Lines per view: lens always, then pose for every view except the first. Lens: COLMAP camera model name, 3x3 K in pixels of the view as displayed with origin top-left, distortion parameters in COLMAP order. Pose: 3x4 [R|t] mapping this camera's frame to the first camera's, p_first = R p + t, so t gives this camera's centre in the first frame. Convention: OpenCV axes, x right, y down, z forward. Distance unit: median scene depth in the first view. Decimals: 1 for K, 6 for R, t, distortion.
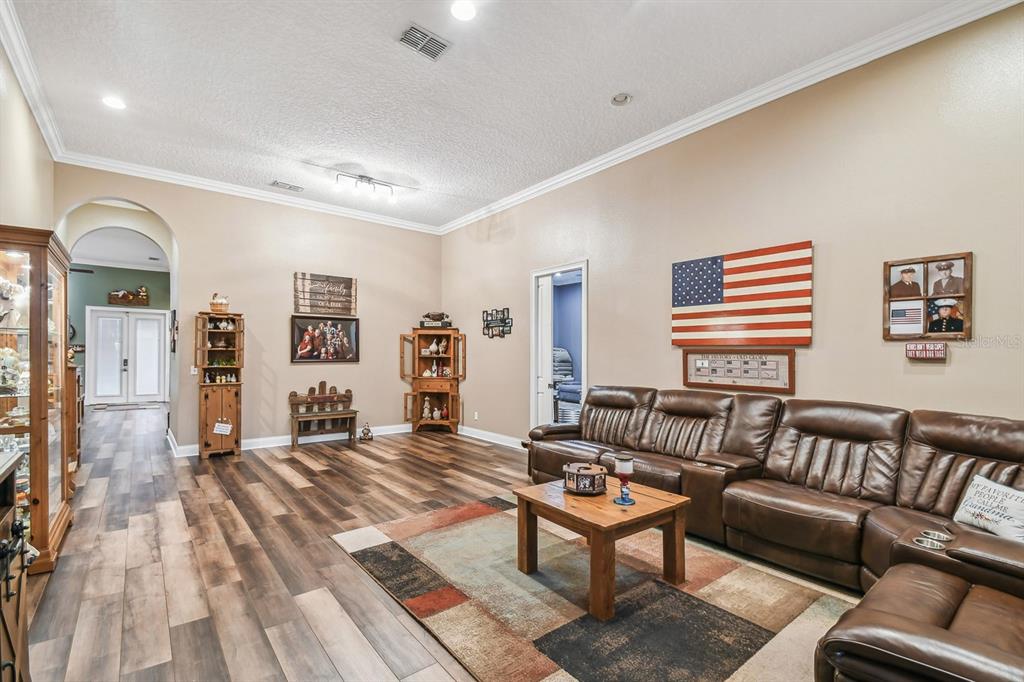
lens RADIAL K [[456.7, 0, 499.6], [0, 456.7, 360.1], [0, 0, 1]] dist [0.025685, -0.013596]
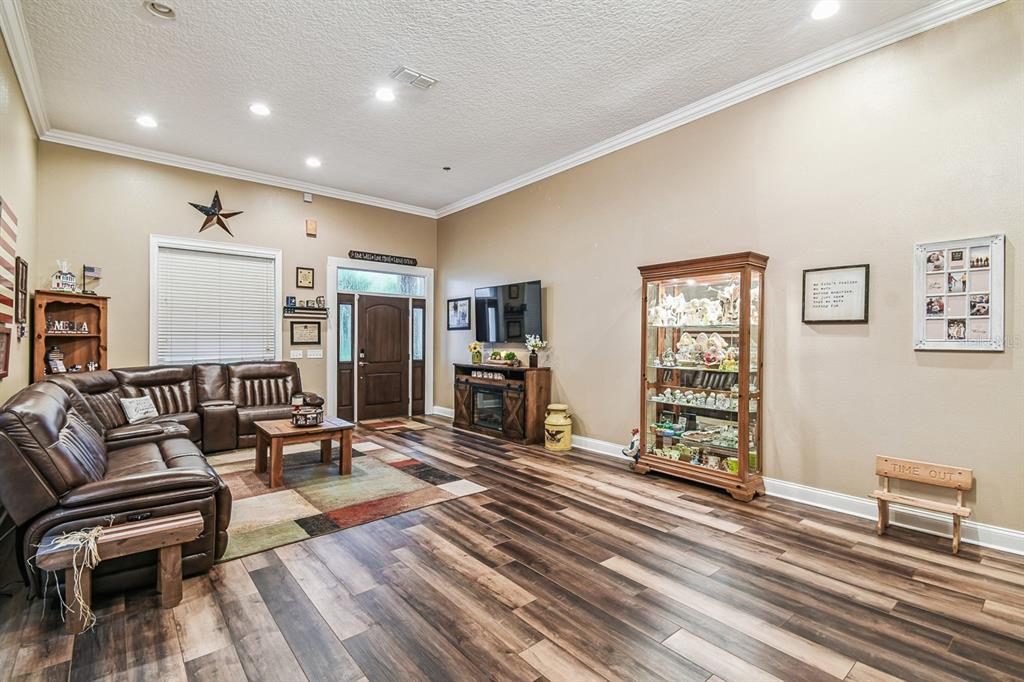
lens RADIAL K [[456.7, 0, 512.6], [0, 456.7, 338.8], [0, 0, 1]] dist [0.025685, -0.013596]
pose [[-0.998208, -0.011659, -0.058687, -0.329496], [-0.011836, 0.999926, 0.002659, -0.019969], [0.058652, 0.003349, -0.998273, 2.054884]]
